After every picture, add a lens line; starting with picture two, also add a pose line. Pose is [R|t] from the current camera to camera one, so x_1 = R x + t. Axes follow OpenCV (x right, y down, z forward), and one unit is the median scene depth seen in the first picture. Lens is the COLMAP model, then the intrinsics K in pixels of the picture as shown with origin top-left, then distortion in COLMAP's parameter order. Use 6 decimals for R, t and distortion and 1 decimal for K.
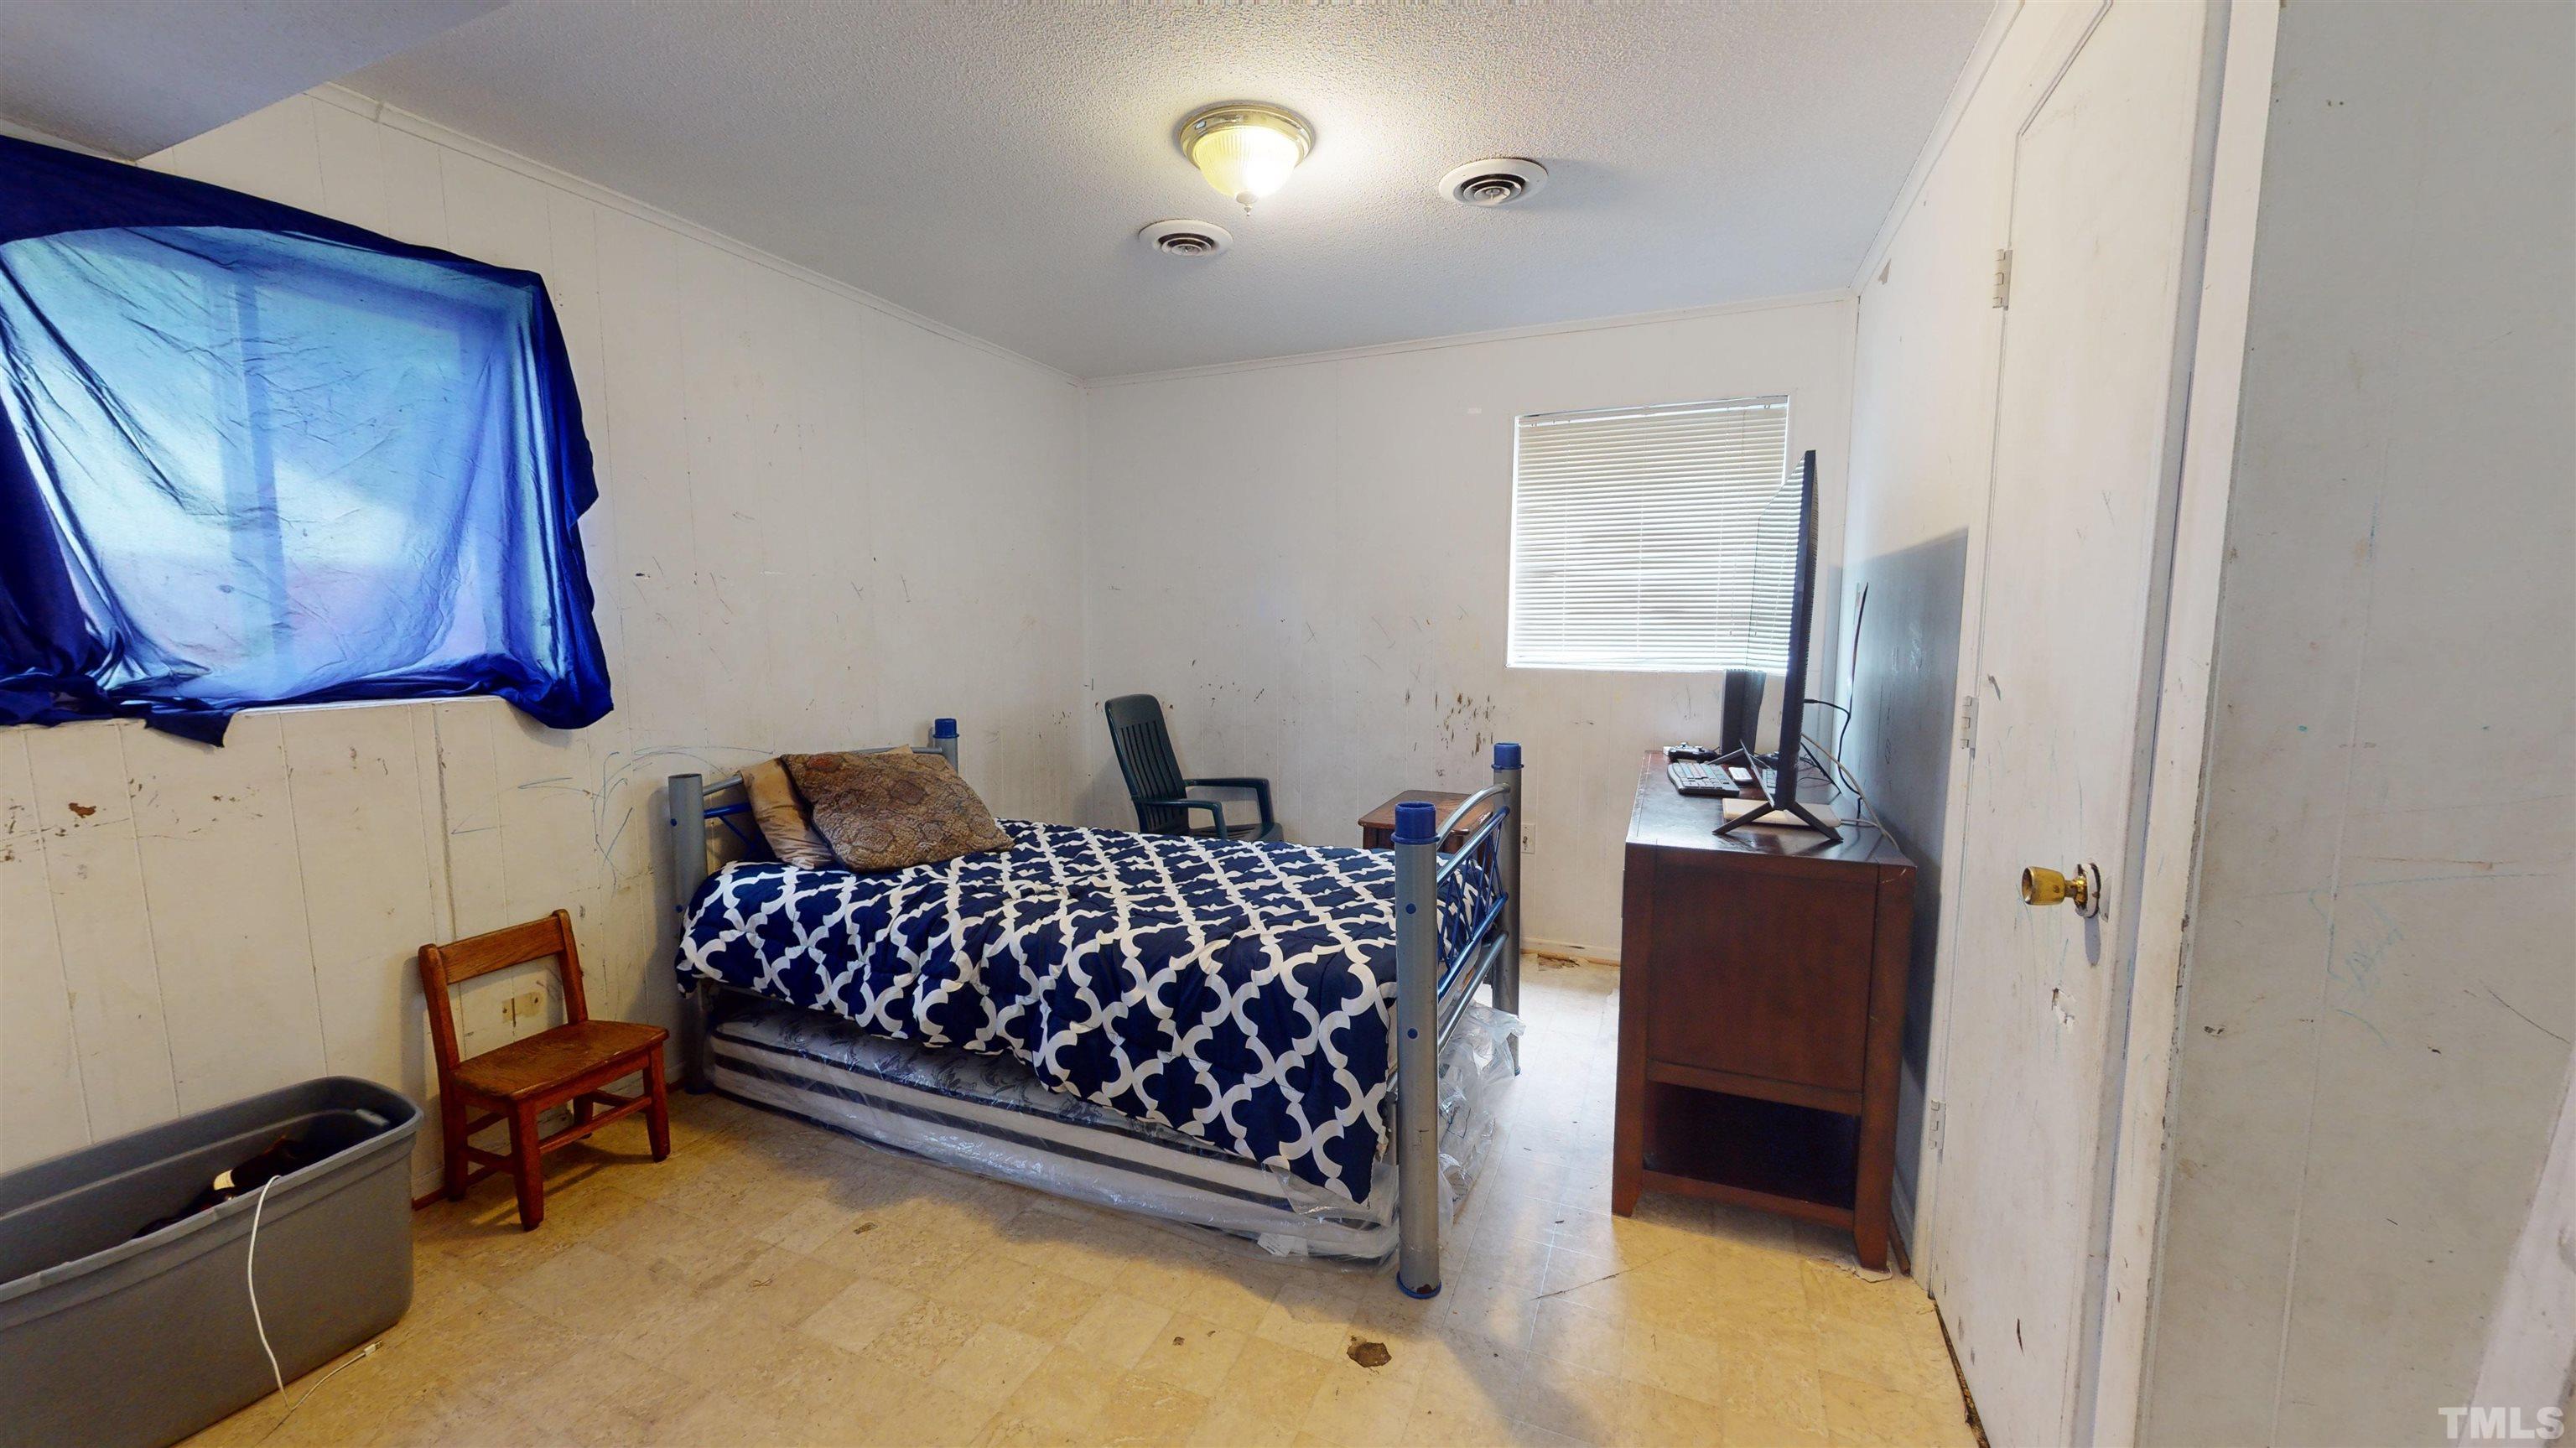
lens RADIAL K [[943.4, 0, 1293.3], [0, 943.4, 733.8], [0, 0, 1]] dist [-0.003006, 0.000087]
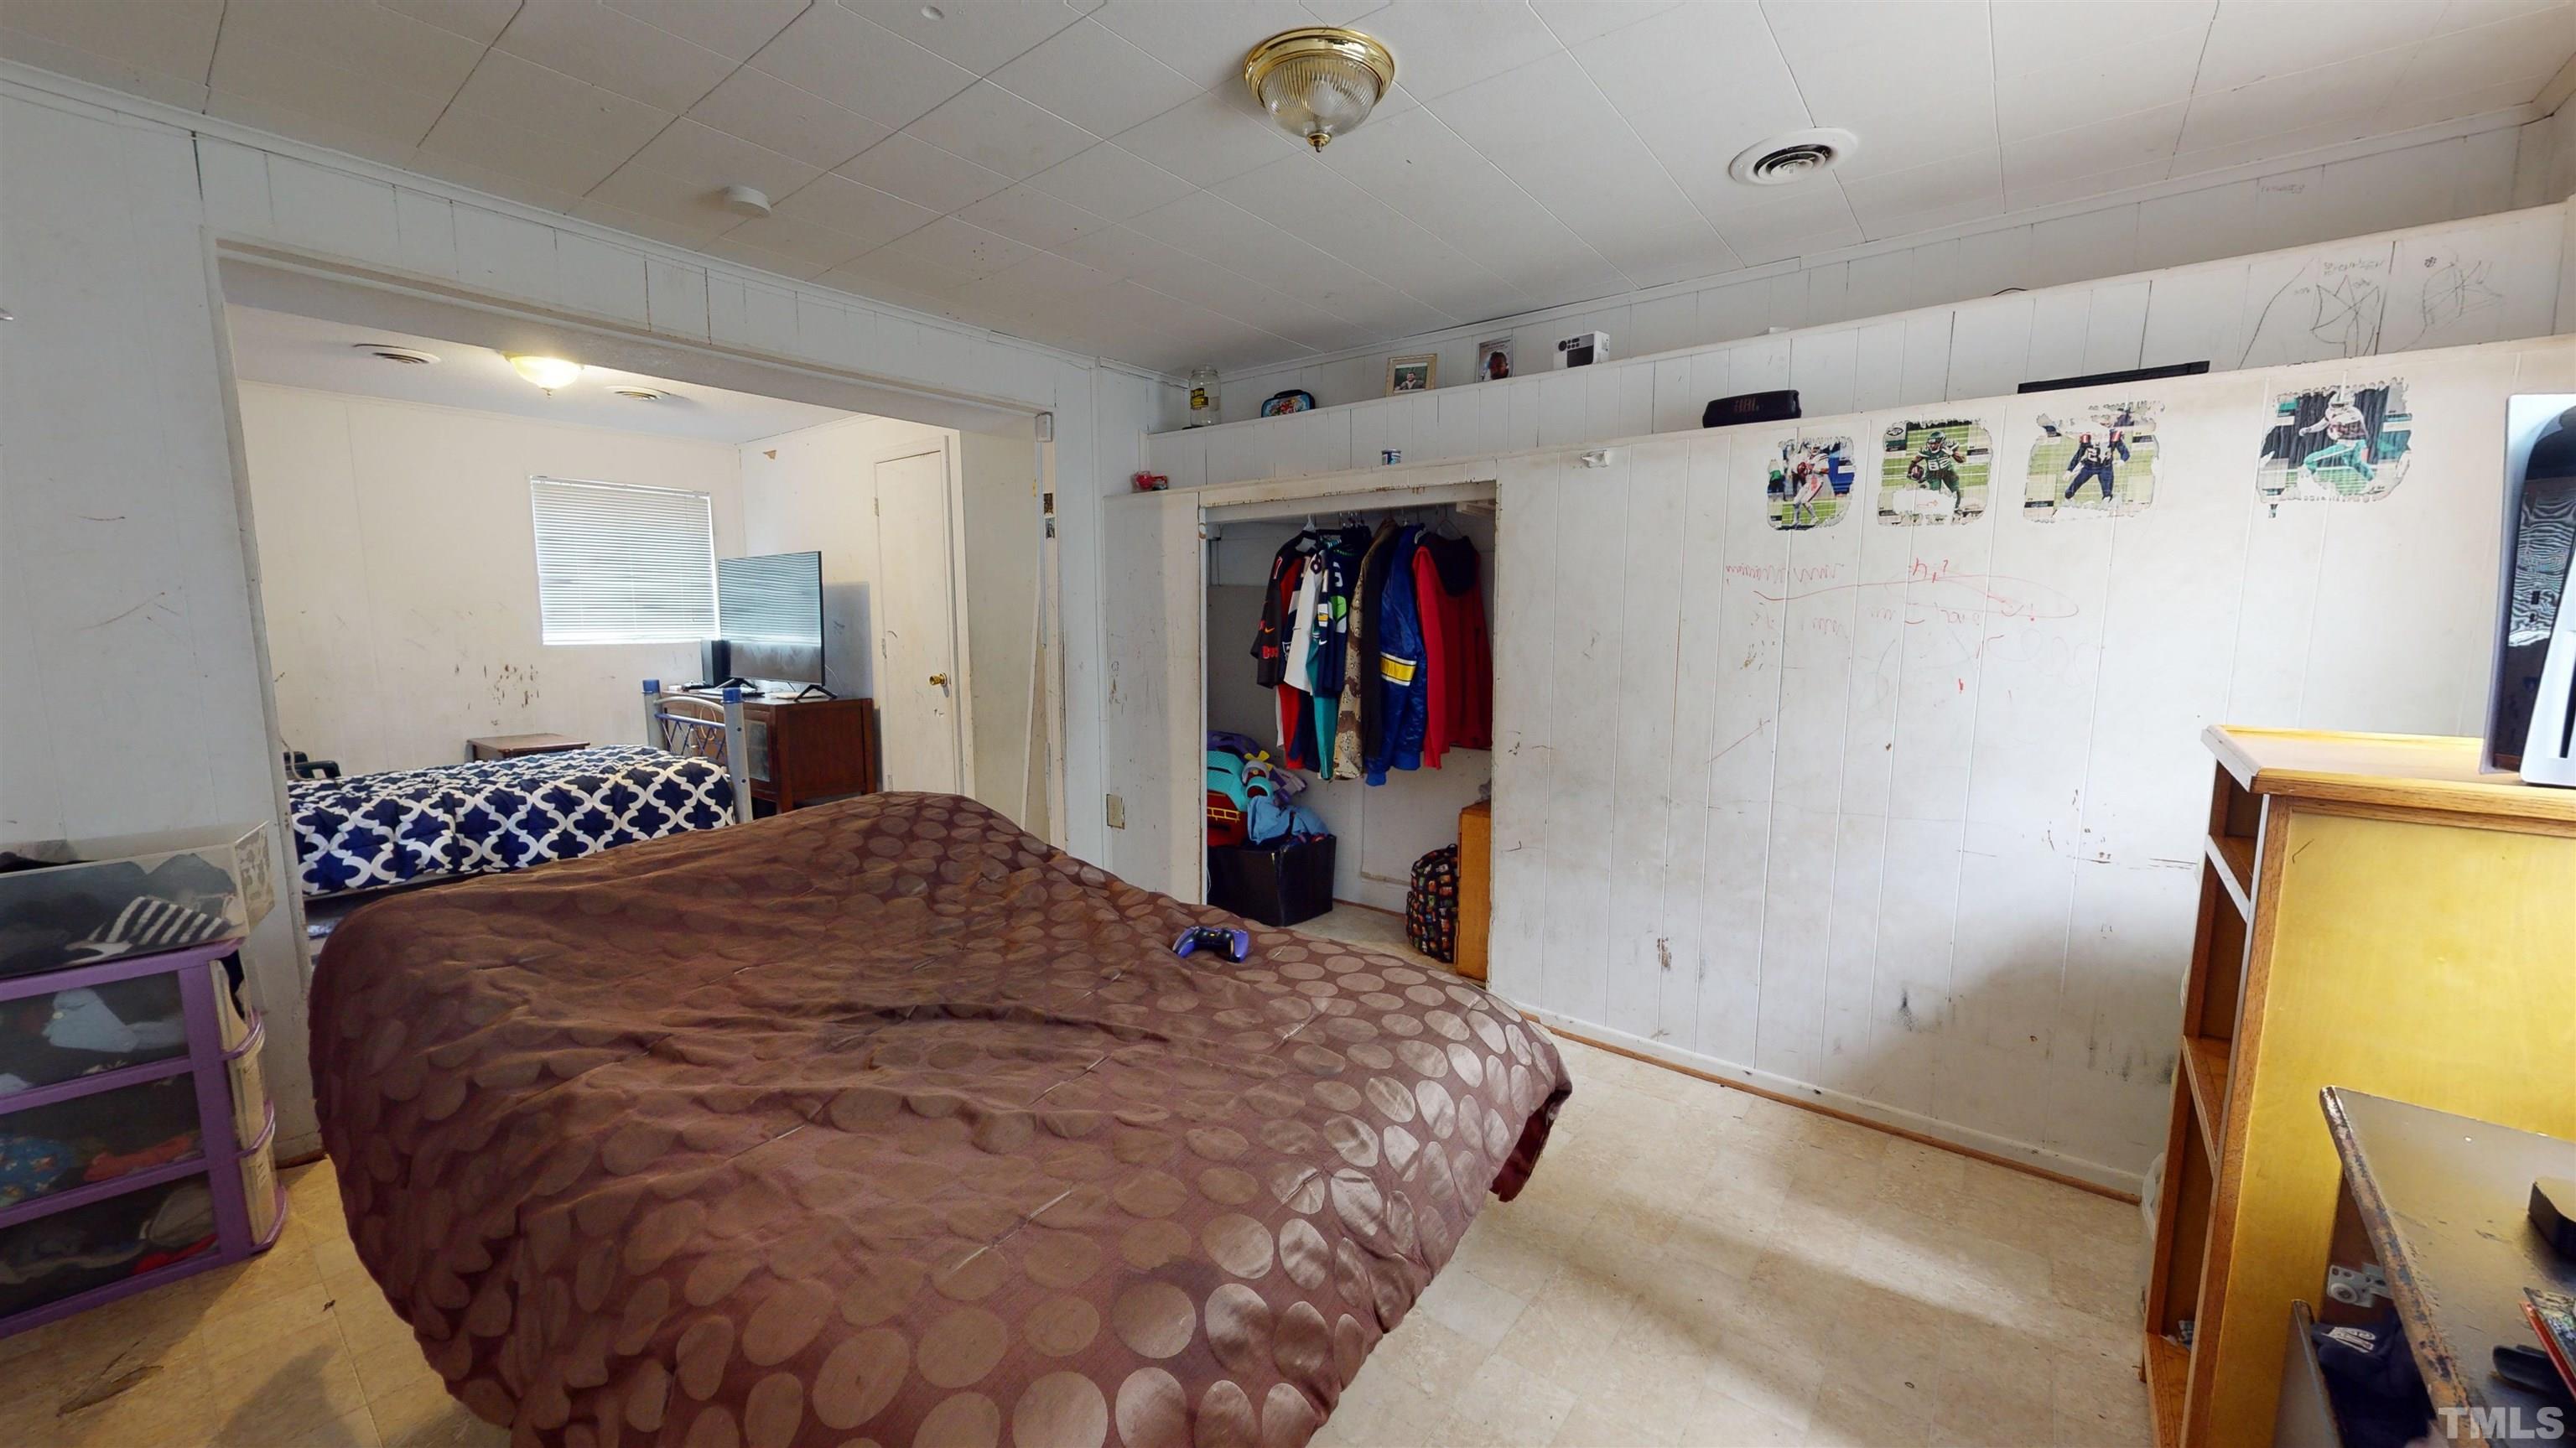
lens RADIAL K [[943.4, 0, 1293.2], [0, 943.4, 728.1], [0, 0, 1]] dist [-0.003006, 0.000087]
pose [[0.271177, -0.114476, 0.955698, -0.937006], [0.108169, 0.990237, 0.087921, 0.059842], [-0.956432, 0.079535, 0.280913, -0.559051]]
